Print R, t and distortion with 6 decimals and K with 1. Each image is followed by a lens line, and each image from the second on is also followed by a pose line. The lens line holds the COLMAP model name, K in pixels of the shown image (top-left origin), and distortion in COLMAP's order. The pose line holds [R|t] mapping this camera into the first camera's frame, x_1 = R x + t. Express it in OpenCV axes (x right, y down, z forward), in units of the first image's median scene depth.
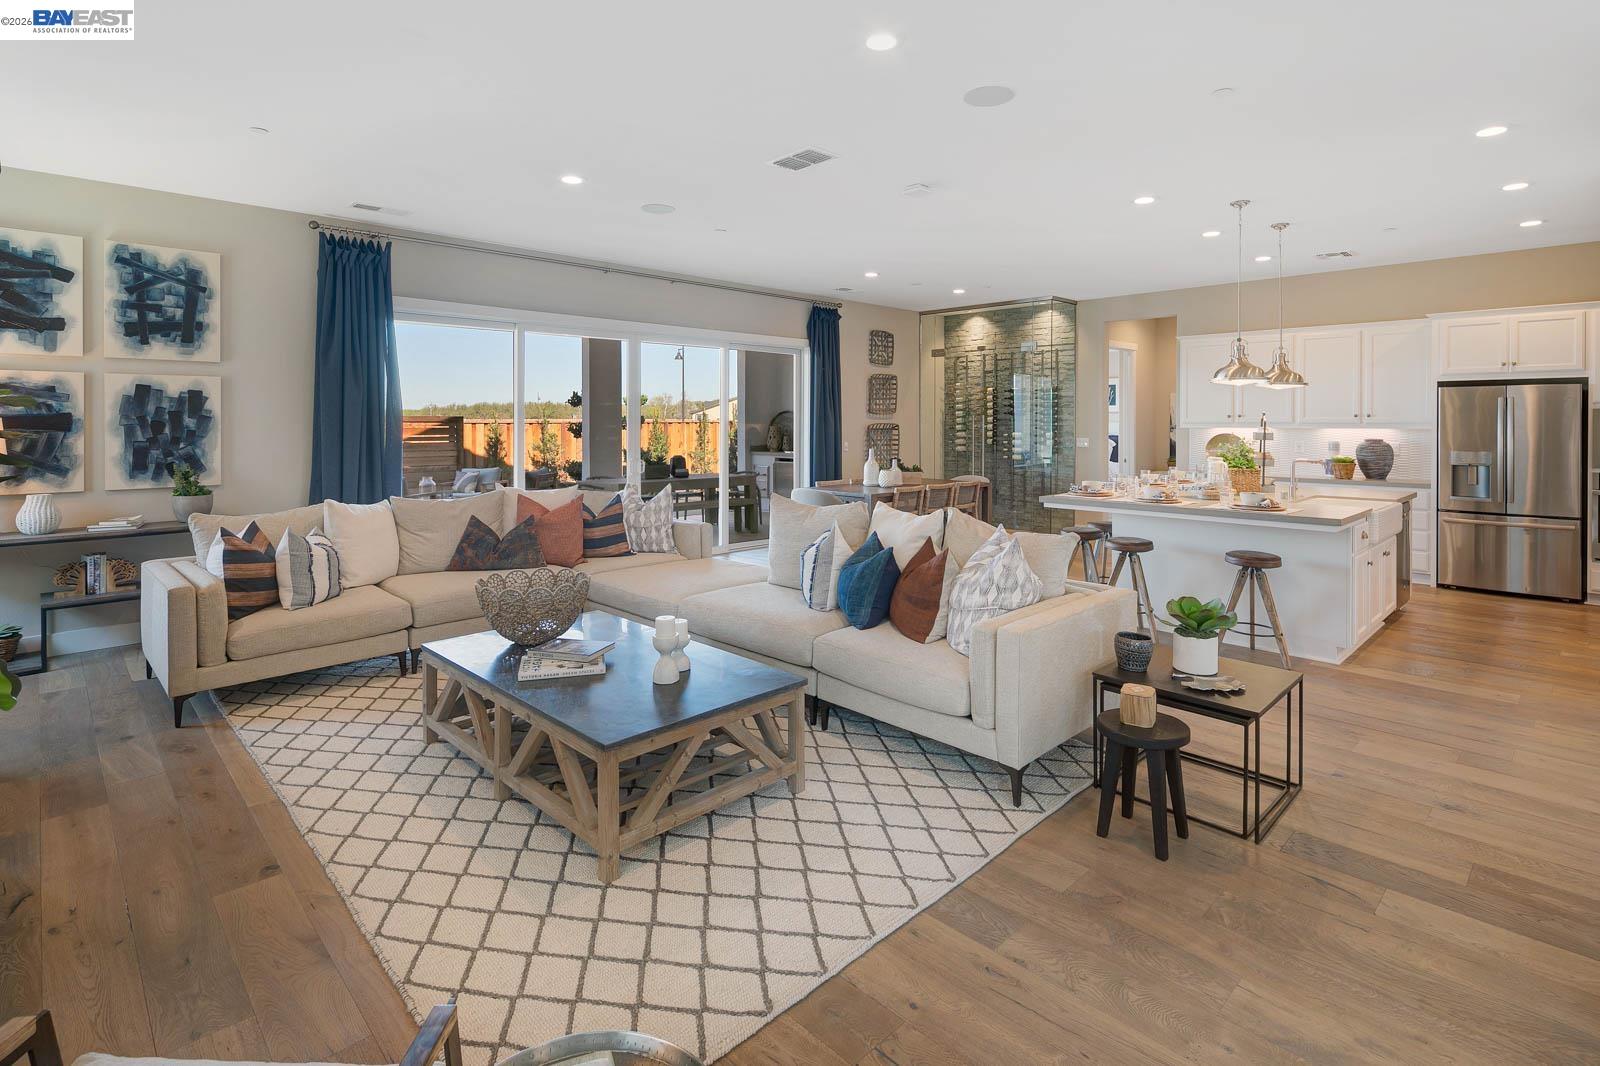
lens RADIAL K [[789.5, 0, 808.7], [0, 789.5, 427.7], [0, 0, 1]] dist [0.001309, -0.001356]
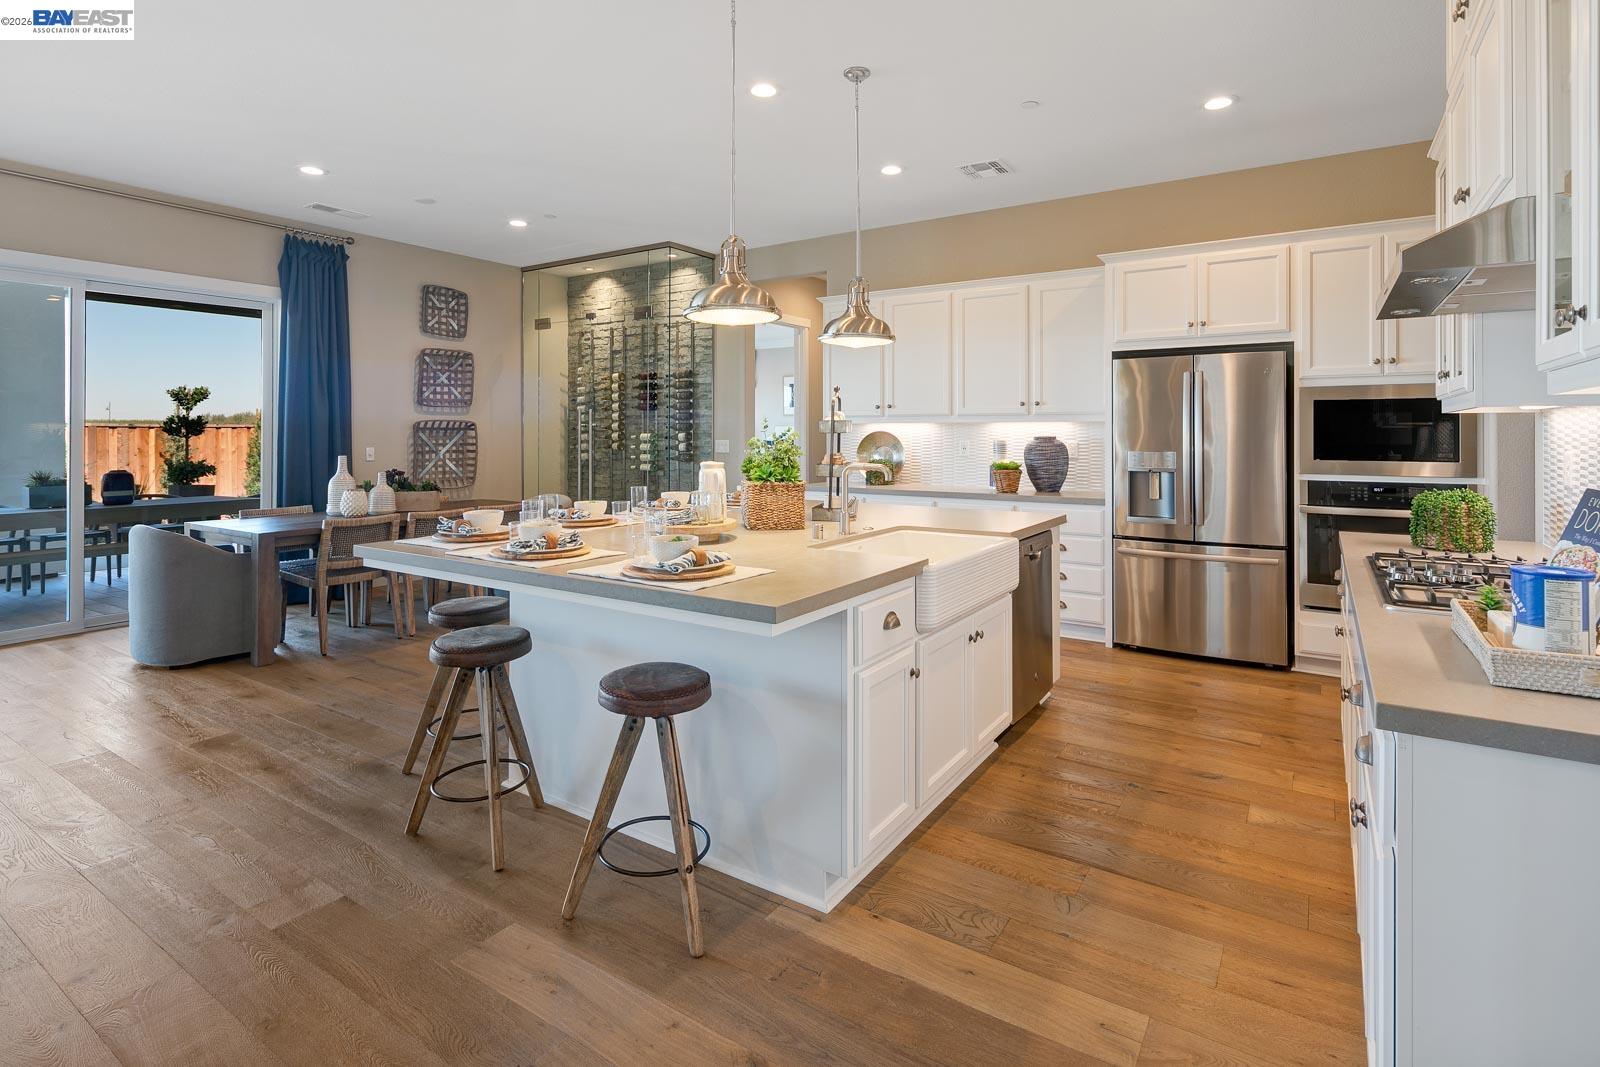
lens RADIAL K [[786.8, 0, 814.8], [0, 786.8, 431.3], [0, 0, 1]] dist [-0.000354, -0.000743]
pose [[0.975217, 0.000072, 0.221250, 0.353092], [0.002482, 0.999933, -0.011267, 0.017315], [-0.221236, 0.011537, 0.975152, 0.349466]]
